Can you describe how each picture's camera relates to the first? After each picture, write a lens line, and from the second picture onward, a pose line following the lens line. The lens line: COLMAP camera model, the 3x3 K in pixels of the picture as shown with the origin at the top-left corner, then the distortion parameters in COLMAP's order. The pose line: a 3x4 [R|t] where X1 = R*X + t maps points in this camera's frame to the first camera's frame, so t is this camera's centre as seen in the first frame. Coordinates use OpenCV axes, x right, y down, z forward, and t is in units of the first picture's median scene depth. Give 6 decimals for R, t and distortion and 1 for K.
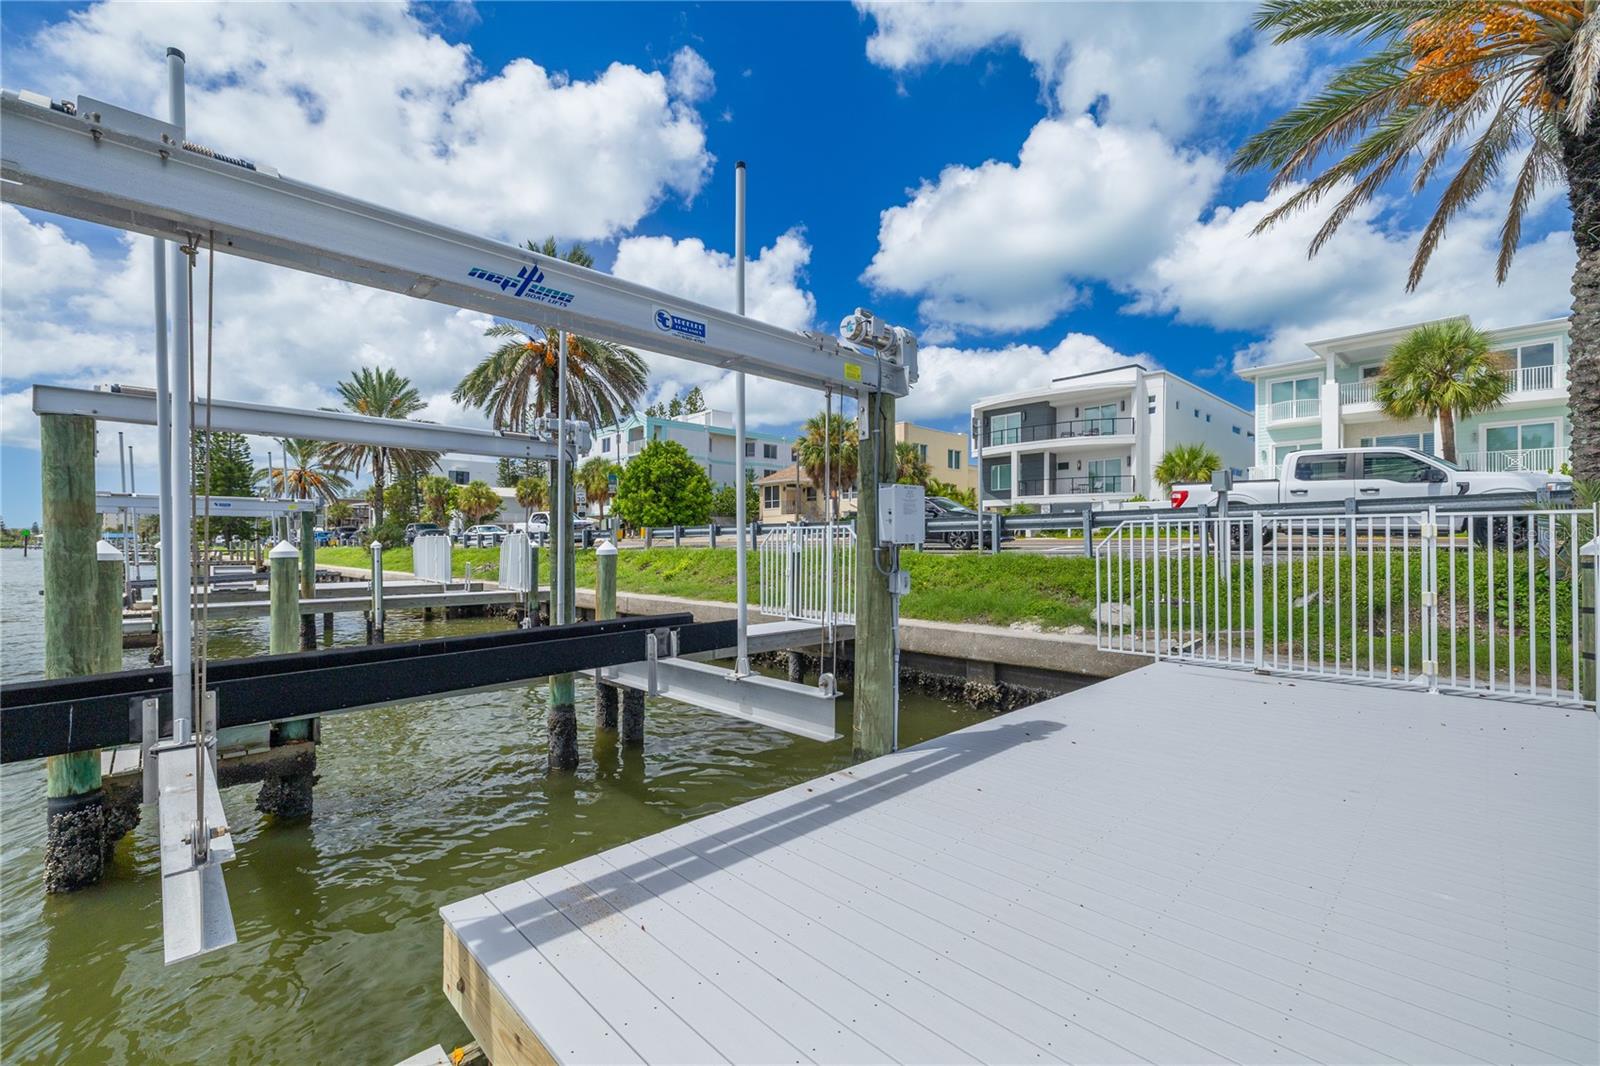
lens RADIAL K [[671.7, 0, 786.2], [0, 671.7, 537.6], [0, 0, 1]] dist [0.000551, 0.000530]
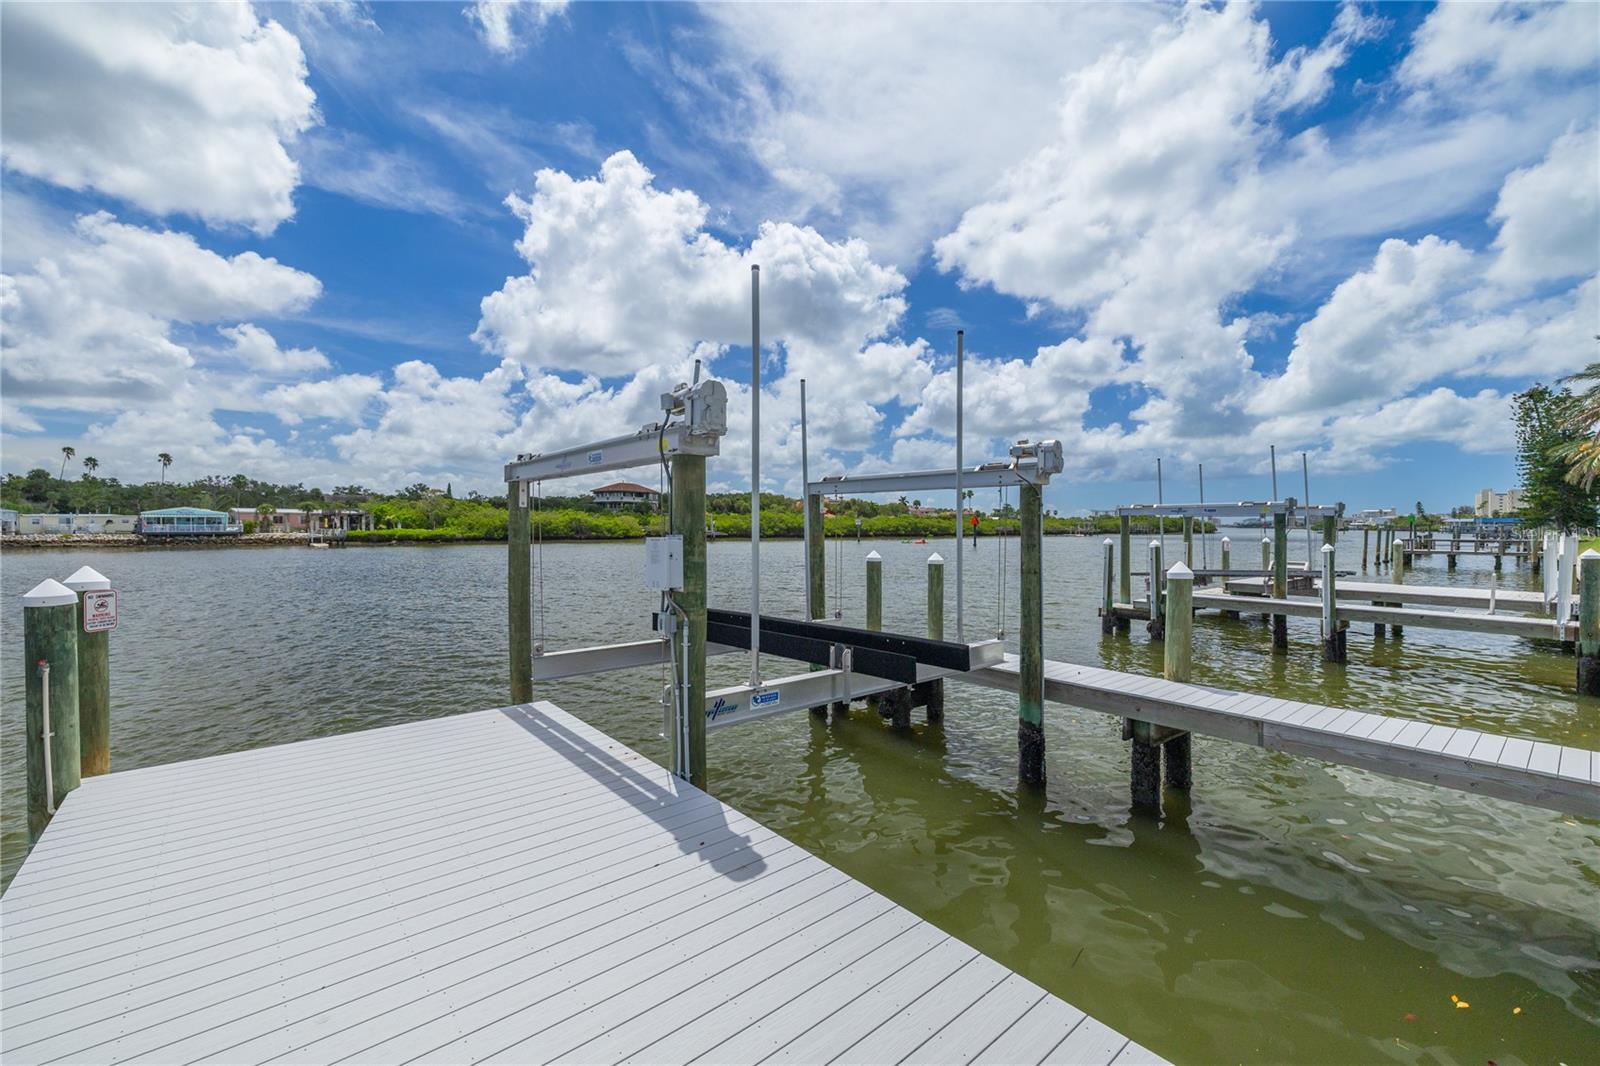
lens RADIAL K [[671.7, 0, 793.0], [0, 671.7, 531.1], [0, 0, 1]] dist [0.000551, 0.000530]
pose [[-0.069290, 0.004149, -0.997588, 1.378788], [0.007792, 0.999963, 0.003618, -0.087171], [0.997566, -0.007523, -0.069320, 1.421662]]
